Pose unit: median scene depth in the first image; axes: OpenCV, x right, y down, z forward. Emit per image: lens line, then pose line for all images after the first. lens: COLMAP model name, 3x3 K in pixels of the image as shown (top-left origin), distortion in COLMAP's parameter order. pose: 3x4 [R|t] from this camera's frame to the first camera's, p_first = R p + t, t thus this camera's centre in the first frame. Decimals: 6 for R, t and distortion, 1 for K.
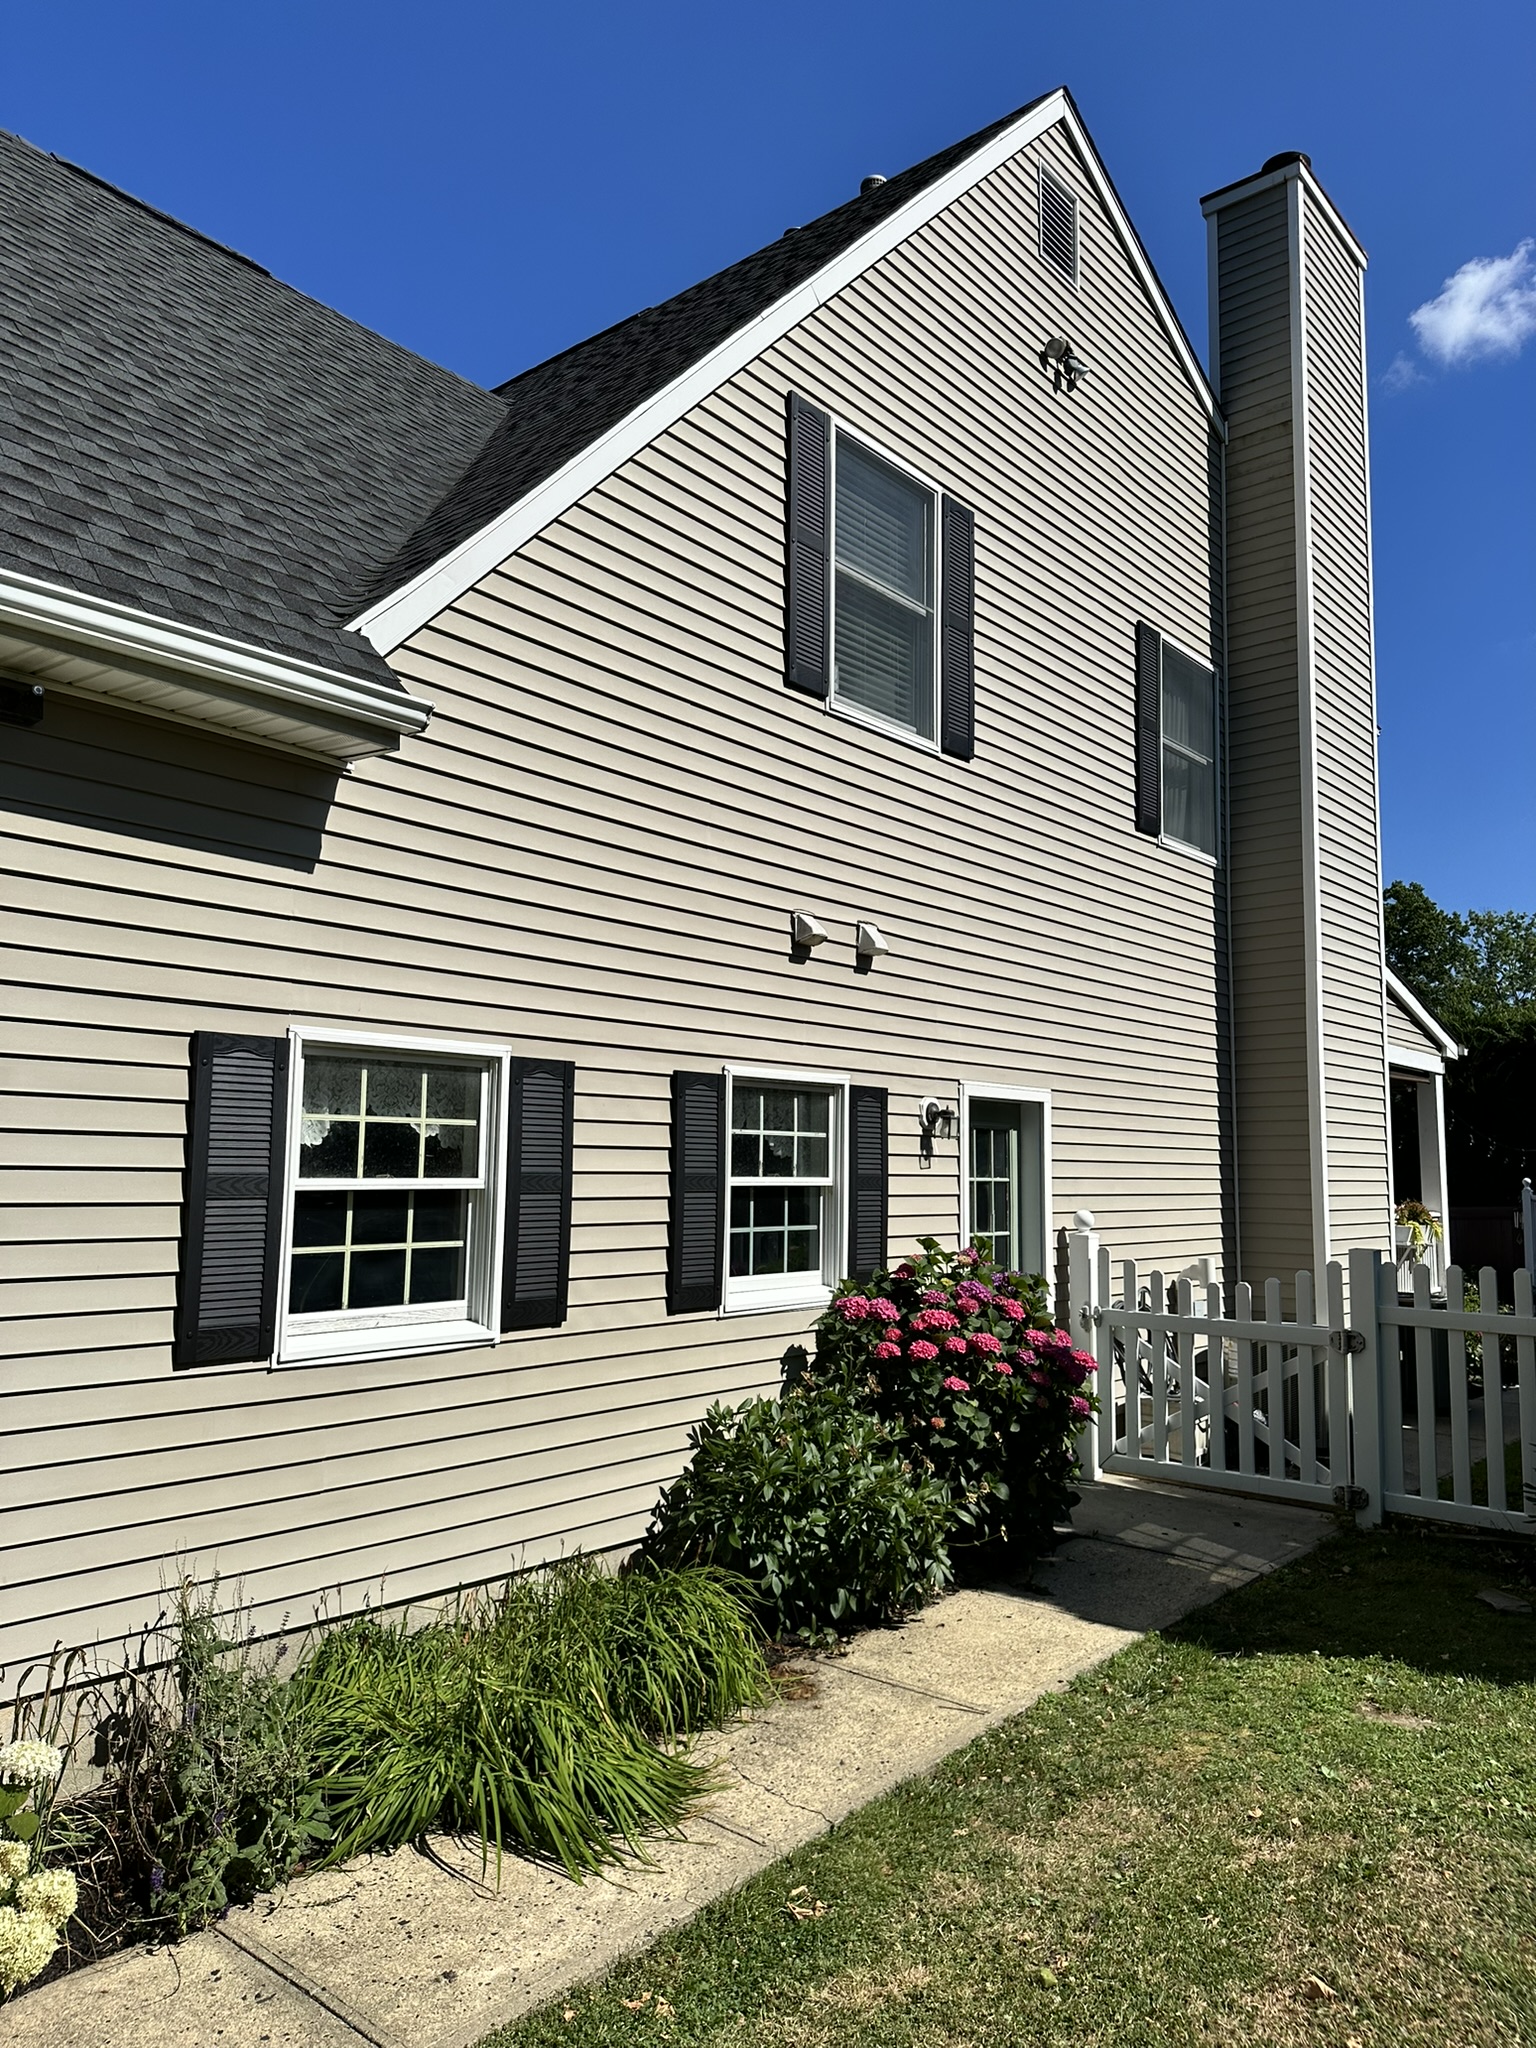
lens RADIAL K [[1445.3, 0, 776.1], [0, 1445.3, 1021.7], [0, 0, 1]] dist [0.034969, -0.041833]
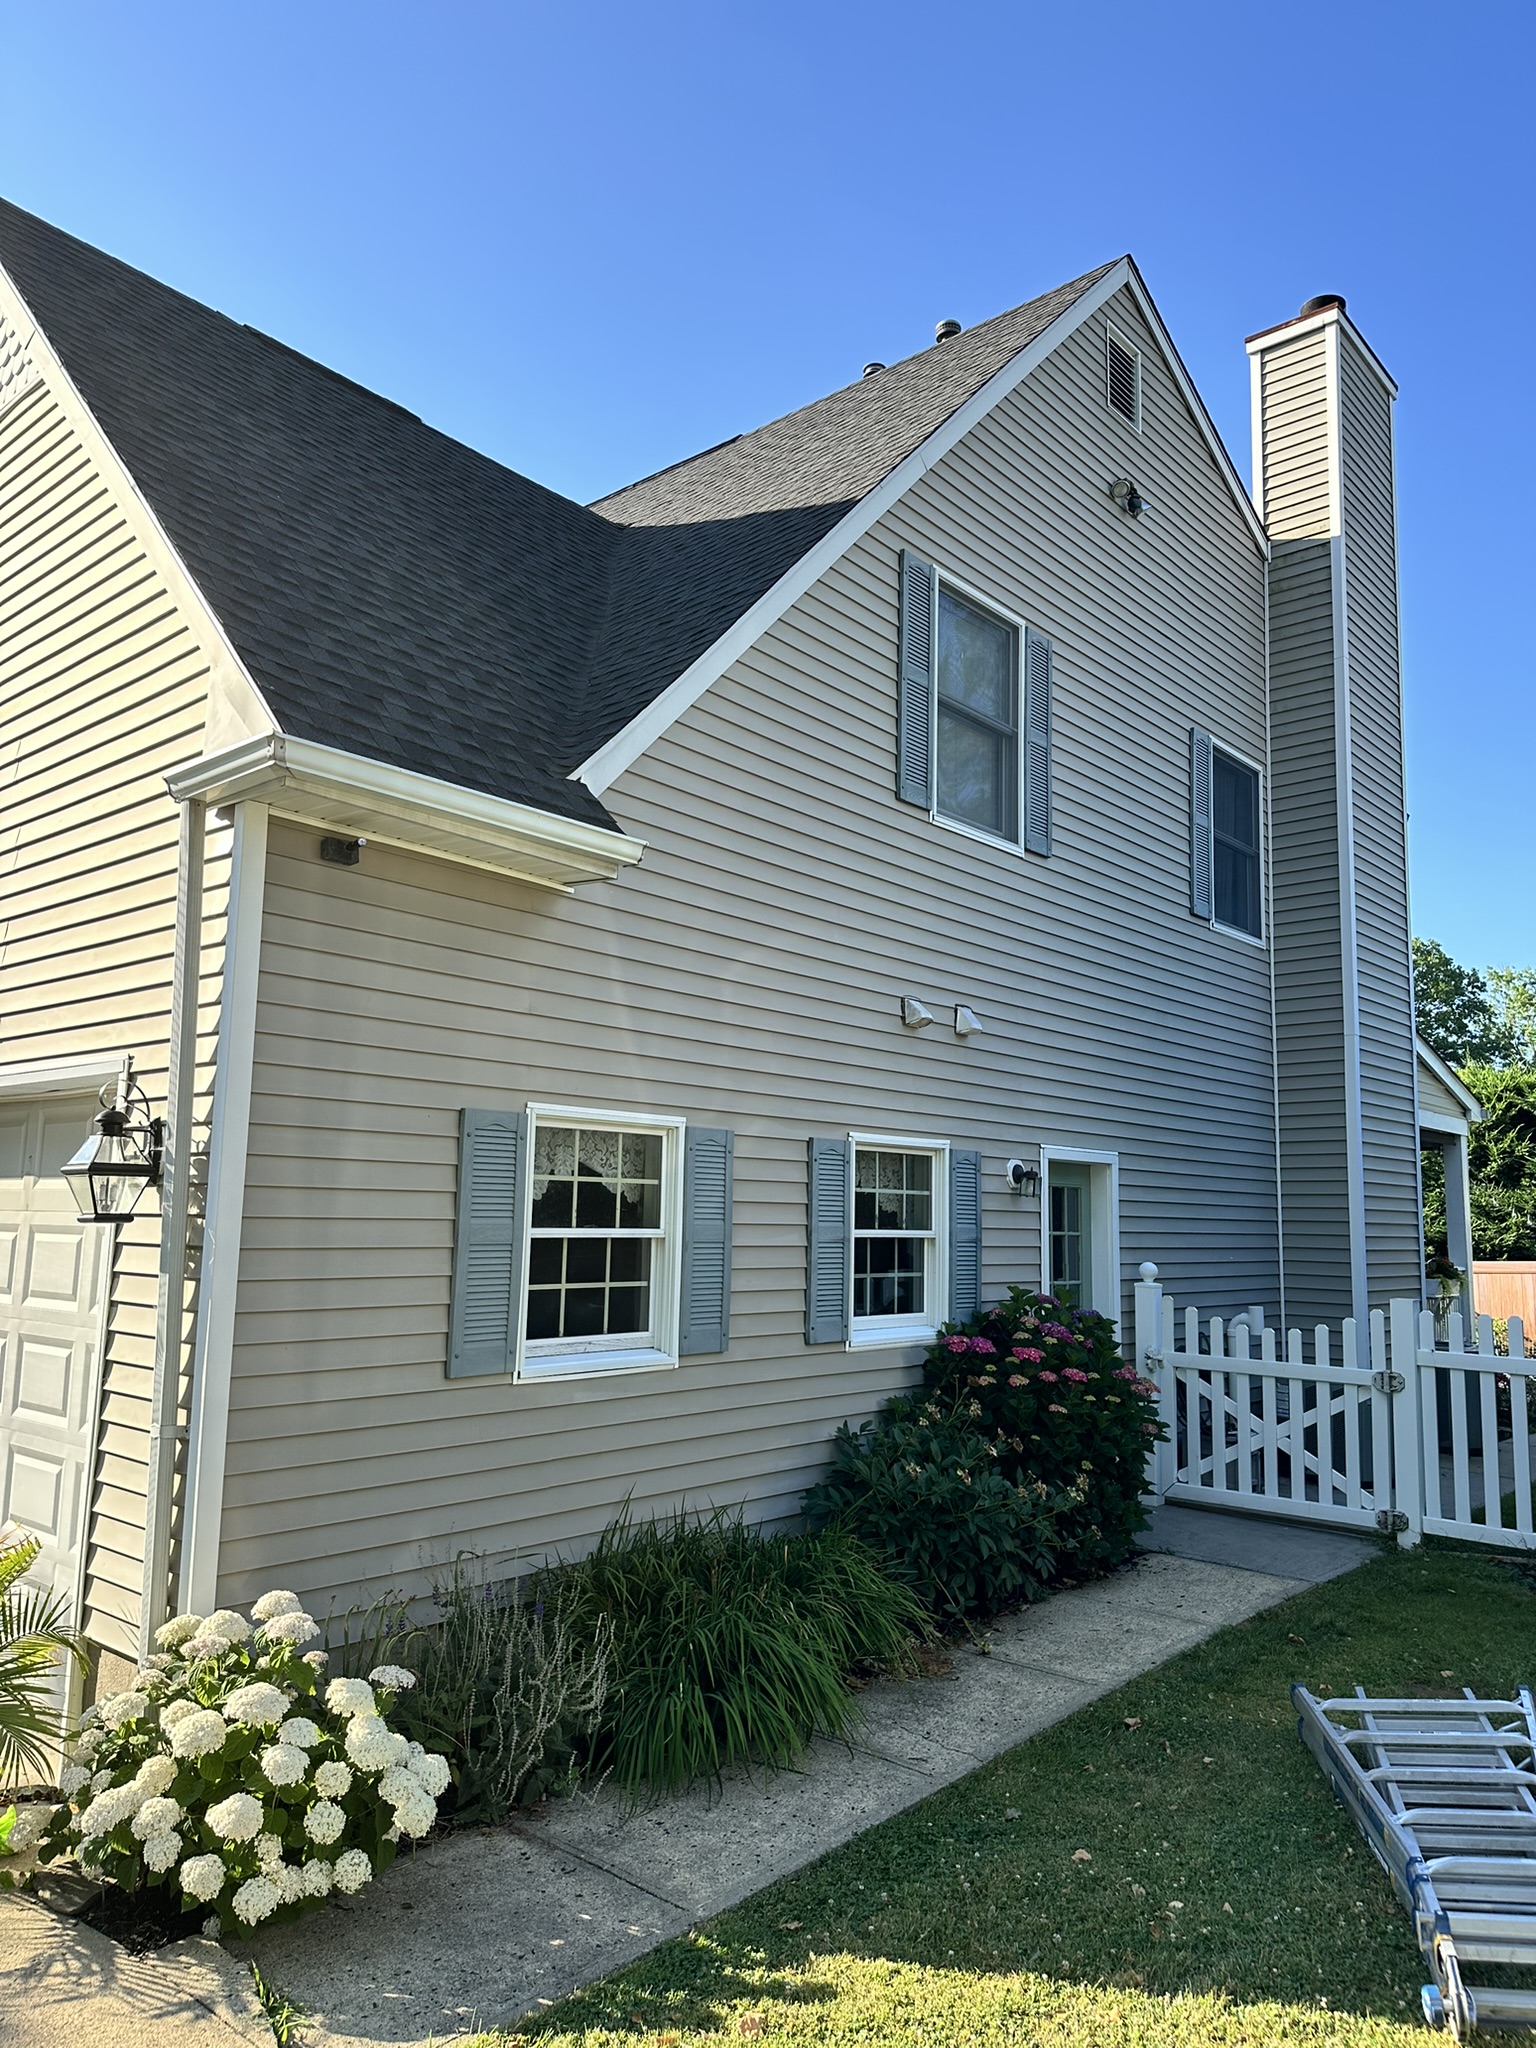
lens RADIAL K [[1445.3, 0, 754.7], [0, 1445.3, 1027.4], [0, 0, 1]] dist [0.034969, -0.041833]
pose [[0.999734, 0.009515, -0.021020, -0.087000], [-0.010045, 0.999631, -0.025248, -0.024162], [0.020772, 0.025453, 0.999460, -0.161136]]
